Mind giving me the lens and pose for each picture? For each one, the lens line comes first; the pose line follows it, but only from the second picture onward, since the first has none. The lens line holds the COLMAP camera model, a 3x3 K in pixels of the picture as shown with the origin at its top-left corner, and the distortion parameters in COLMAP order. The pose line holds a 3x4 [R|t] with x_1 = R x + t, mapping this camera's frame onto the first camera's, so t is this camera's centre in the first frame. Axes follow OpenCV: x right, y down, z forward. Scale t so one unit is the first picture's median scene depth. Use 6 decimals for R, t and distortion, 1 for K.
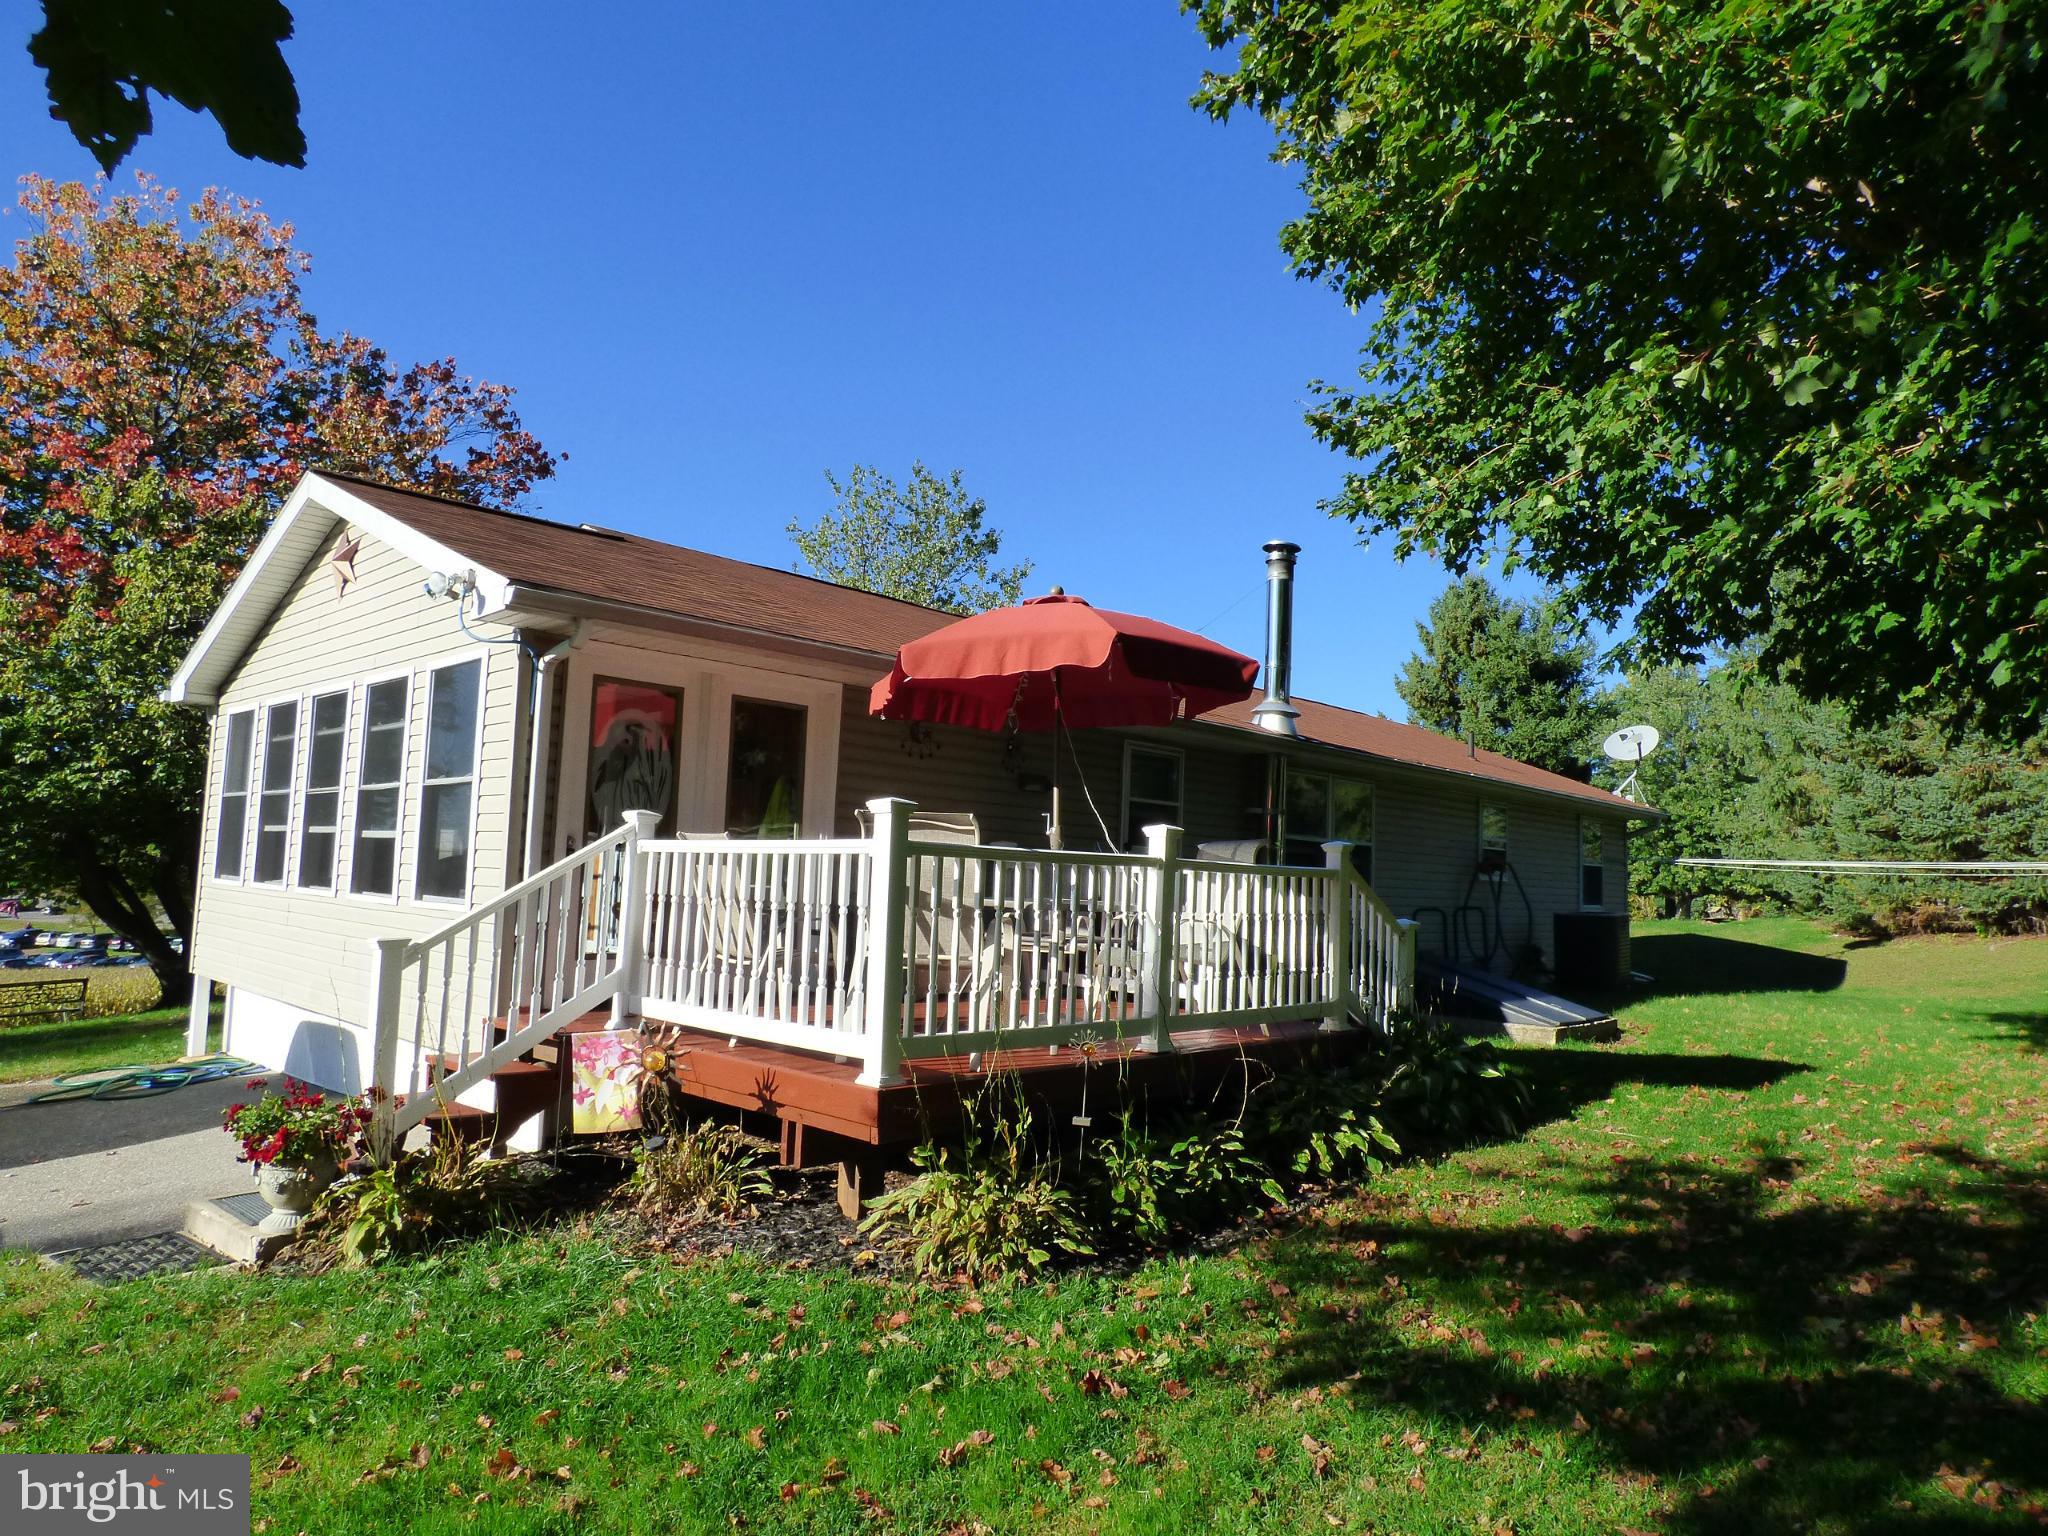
lens RADIAL K [[1258.1, 0, 1033.9], [0, 1258.1, 766.6], [0, 0, 1]] dist [-0.005689, -0.002506]
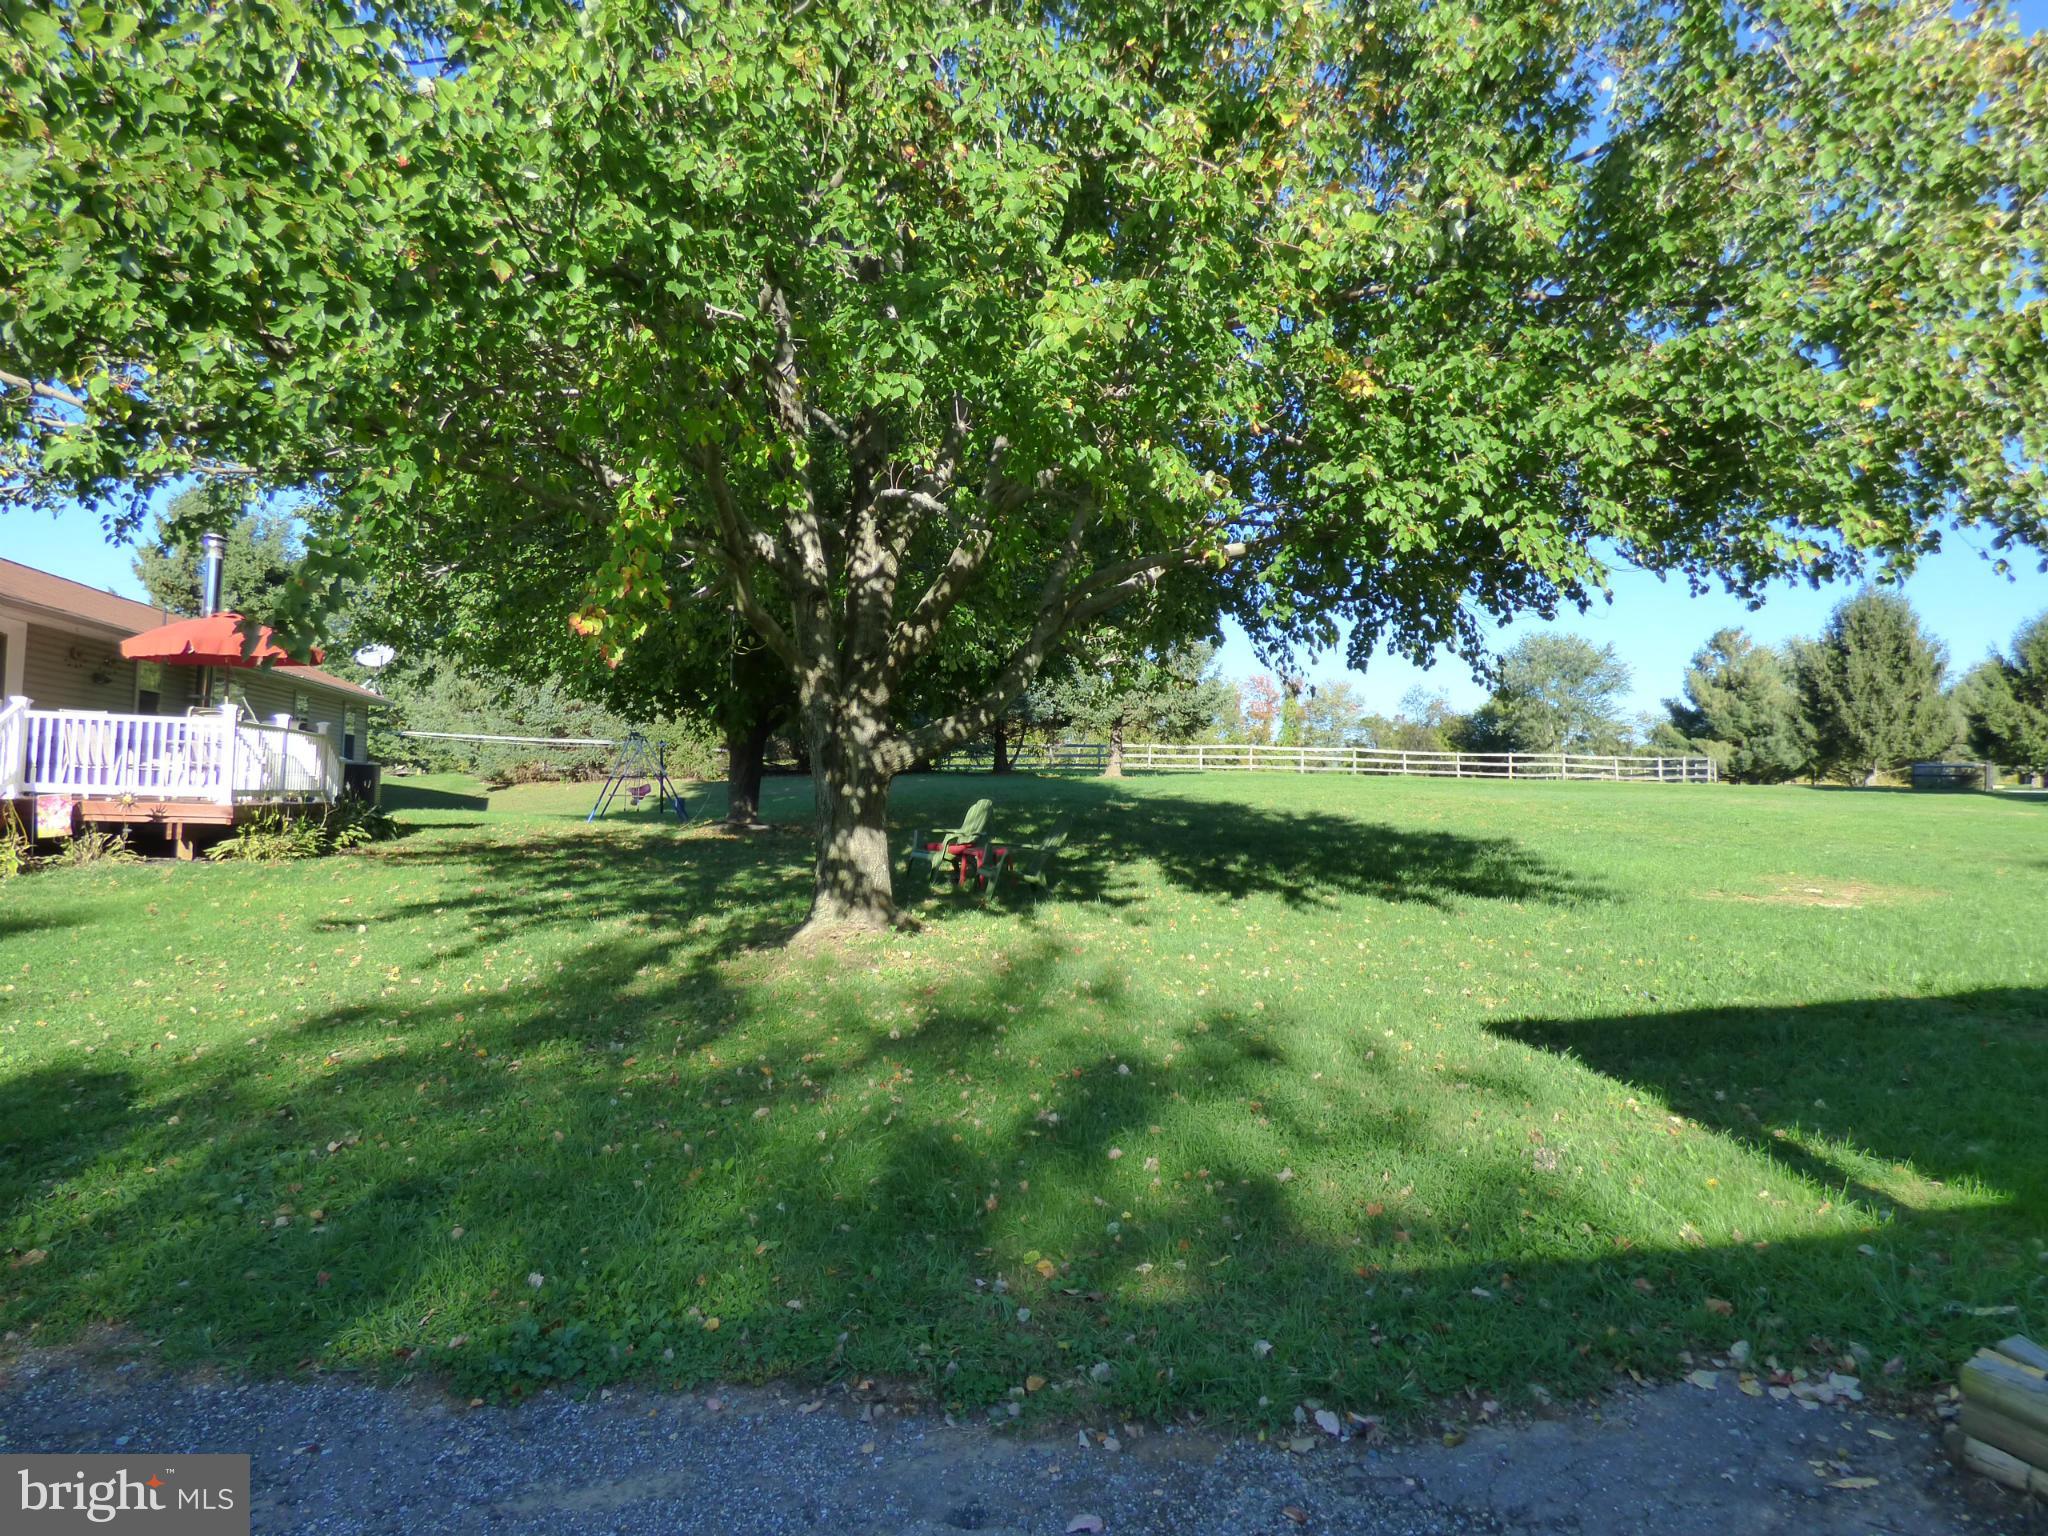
lens RADIAL K [[1258.1, 0, 1031.9], [0, 1258.1, 766.8], [0, 0, 1]] dist [-0.005689, -0.002506]
pose [[0.541033, 0.010480, 0.840936, -0.339575], [-0.097106, 0.994013, 0.050088, -0.034230], [-0.835377, -0.108759, 0.538811, -0.457961]]
